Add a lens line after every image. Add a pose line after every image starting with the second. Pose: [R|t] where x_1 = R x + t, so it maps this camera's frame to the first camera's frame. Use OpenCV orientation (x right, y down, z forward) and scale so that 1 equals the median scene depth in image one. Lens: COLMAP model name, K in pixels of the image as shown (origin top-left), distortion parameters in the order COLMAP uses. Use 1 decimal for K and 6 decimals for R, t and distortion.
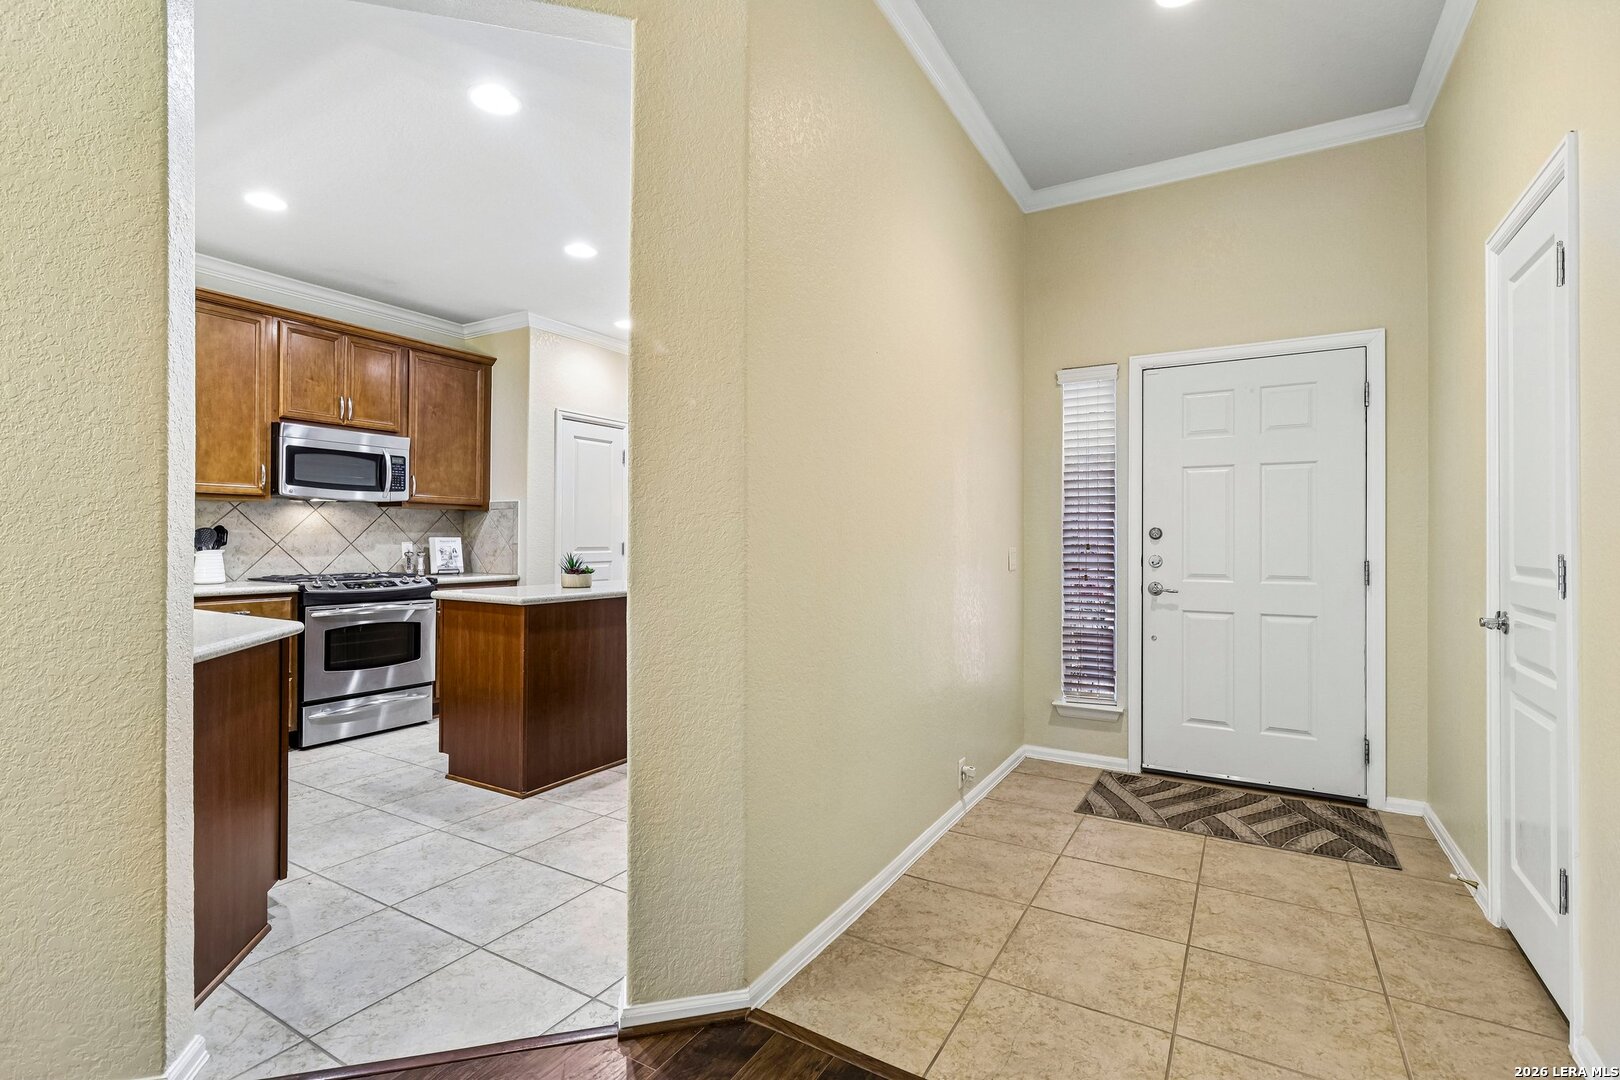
lens RADIAL K [[733.6, 0, 794.7], [0, 733.6, 535.1], [0, 0, 1]] dist [-0.000737, -0.000110]
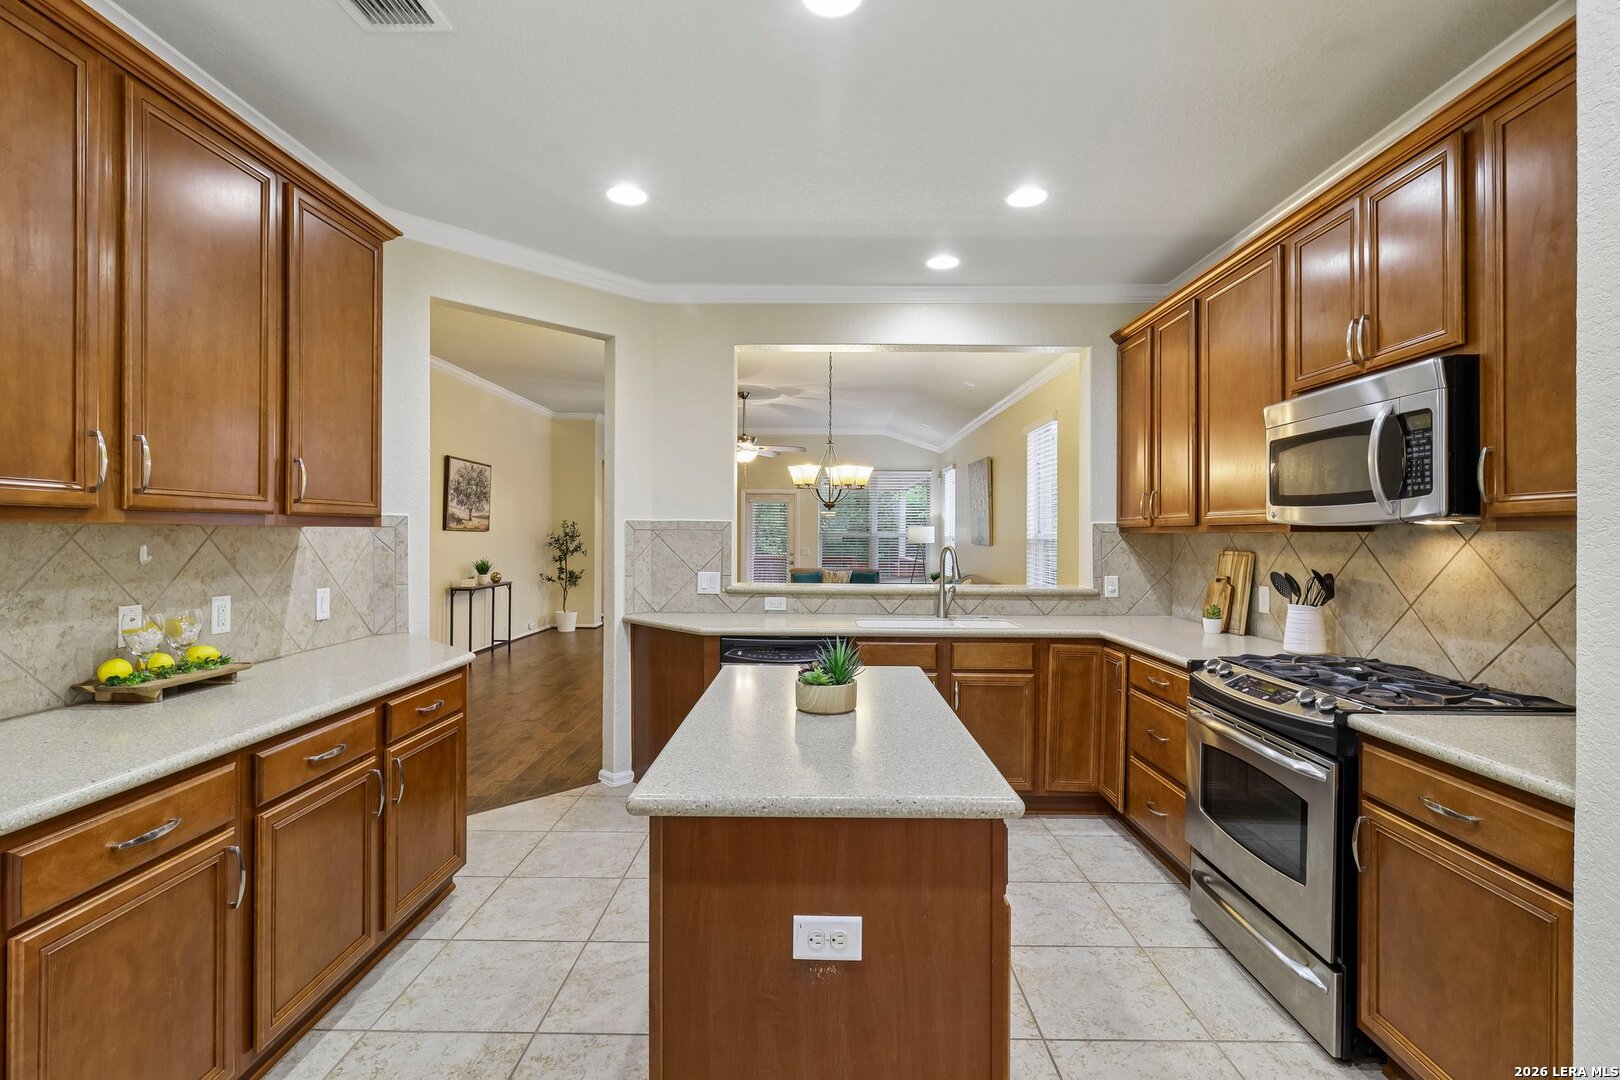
lens RADIAL K [[748.4, 0, 807.3], [0, 748.4, 537.3], [0, 0, 1]] dist [0.001983, -0.000115]
pose [[-0.855749, -0.010409, -0.517287, -0.034790], [-0.008936, 0.999946, -0.005339, -0.038893], [0.517314, 0.000053, -0.855795, 1.503052]]
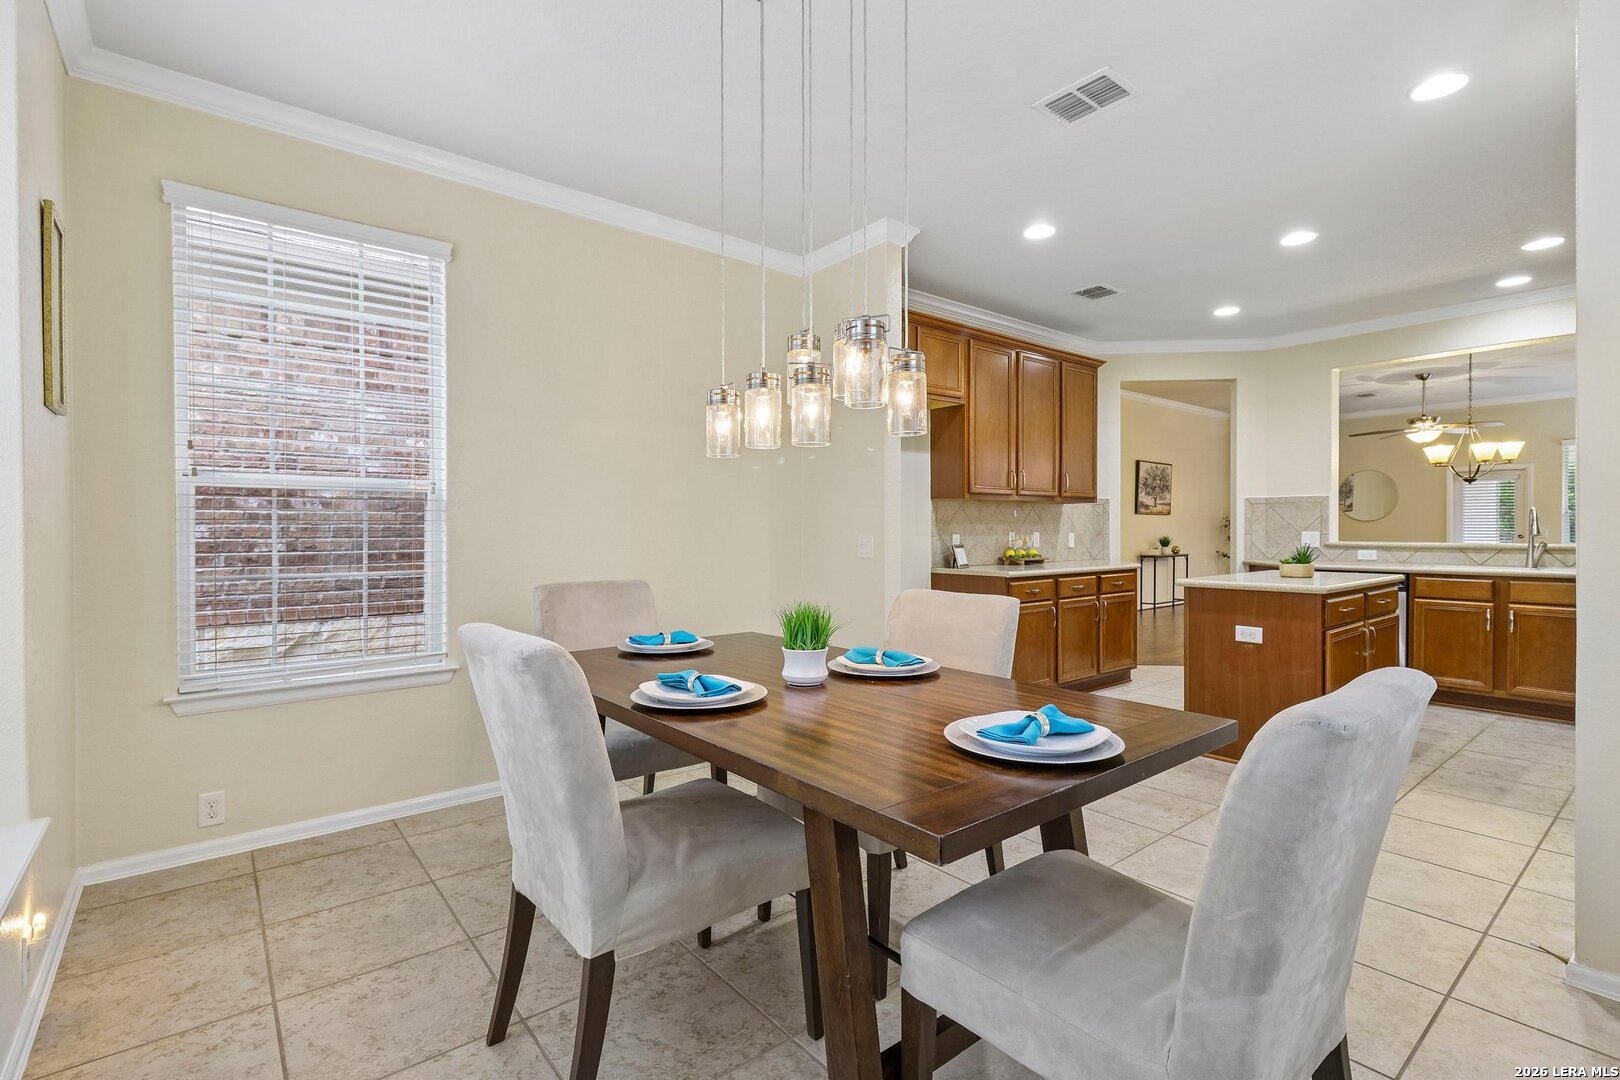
lens RADIAL K [[748.4, 0, 807.3], [0, 748.4, 537.3], [0, 0, 1]] dist [0.001983, -0.000115]
pose [[-0.944529, -0.007930, 0.328334, 0.000212], [-0.005792, 0.999955, 0.007489, 0.013901], [-0.328378, 0.005172, -0.944532, 2.323472]]
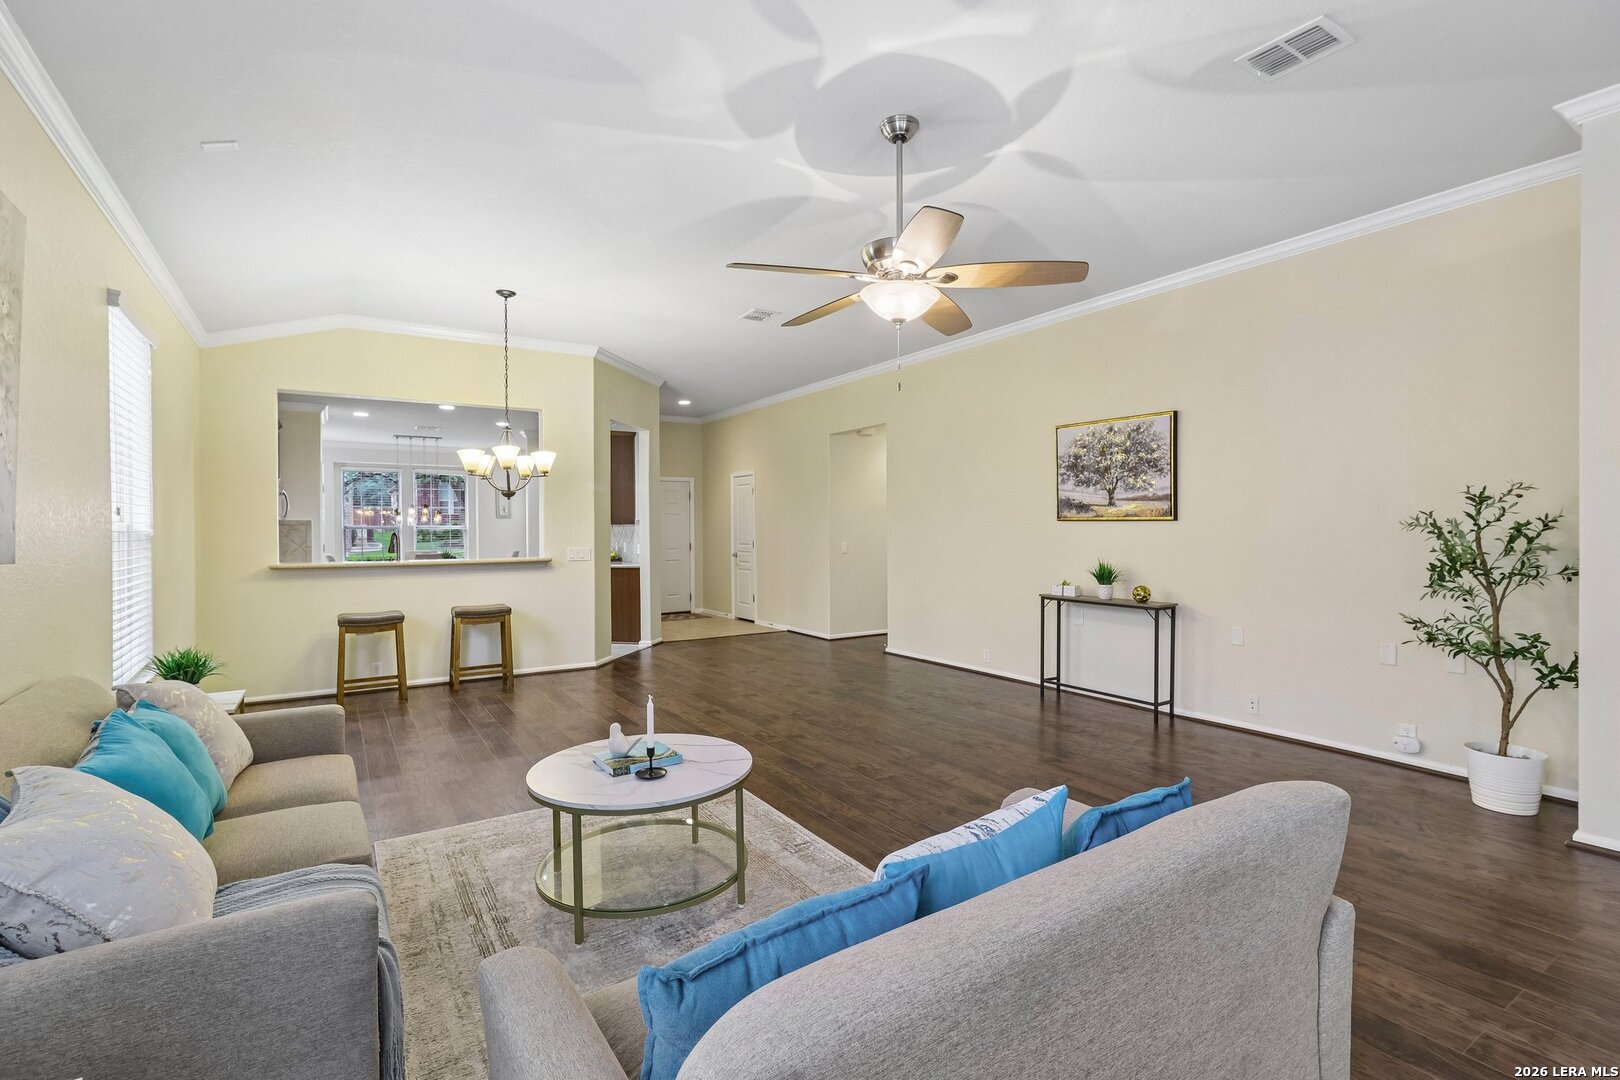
lens RADIAL K [[754.5, 0, 811.2], [0, 754.5, 528.8], [0, 0, 1]] dist [-0.000803, -0.000522]
pose [[0.429797, -0.011448, 0.902853, -1.925216], [0.002177, 0.999930, 0.011642, -0.062033], [-0.902923, -0.003038, 0.429792, -0.926103]]
